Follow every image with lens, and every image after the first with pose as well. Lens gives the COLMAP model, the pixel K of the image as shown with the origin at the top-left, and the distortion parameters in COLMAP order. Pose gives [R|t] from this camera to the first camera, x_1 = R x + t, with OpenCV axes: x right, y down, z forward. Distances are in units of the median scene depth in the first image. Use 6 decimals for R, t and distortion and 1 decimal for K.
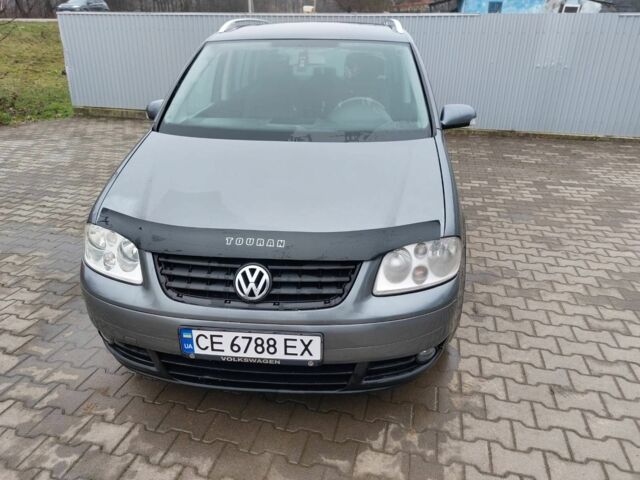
lens RADIAL K [[474.8, 0, 319.0], [0, 474.8, 239.9], [0, 0, 1]] dist [0.029360, -0.027910]
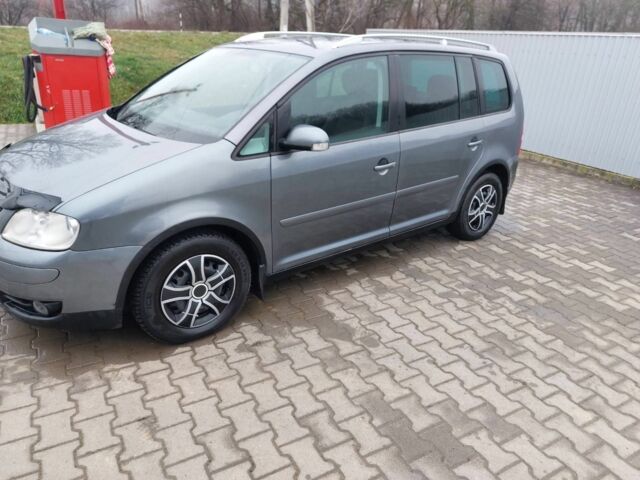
lens RADIAL K [[474.8, 0, 321.5], [0, 474.8, 238.5], [0, 0, 1]] dist [0.029360, -0.027910]
pose [[0.701929, 0.307192, -0.642596, 0.677552], [-0.329958, 0.939805, 0.088848, -0.118855], [0.631208, 0.149665, 0.761036, 0.251547]]
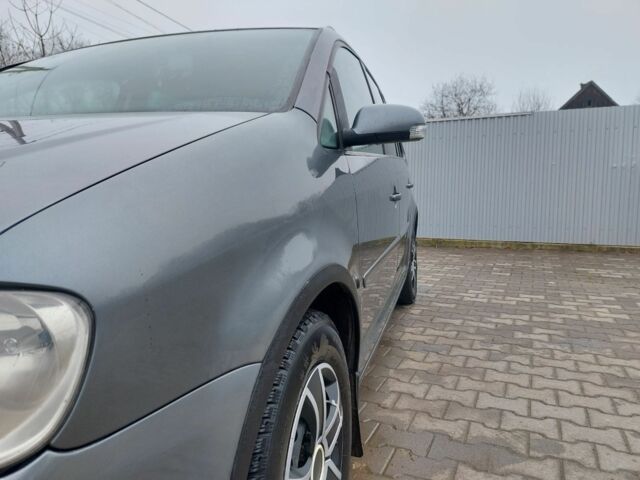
lens RADIAL K [[474.8, 0, 333.0], [0, 474.8, 230.0], [0, 0, 1]] dist [0.029360, -0.027910]
pose [[0.986785, -0.001582, -0.162030, 0.224774], [-0.048236, 0.951752, -0.303055, 0.015079], [0.154692, 0.306865, 0.939098, 0.375961]]
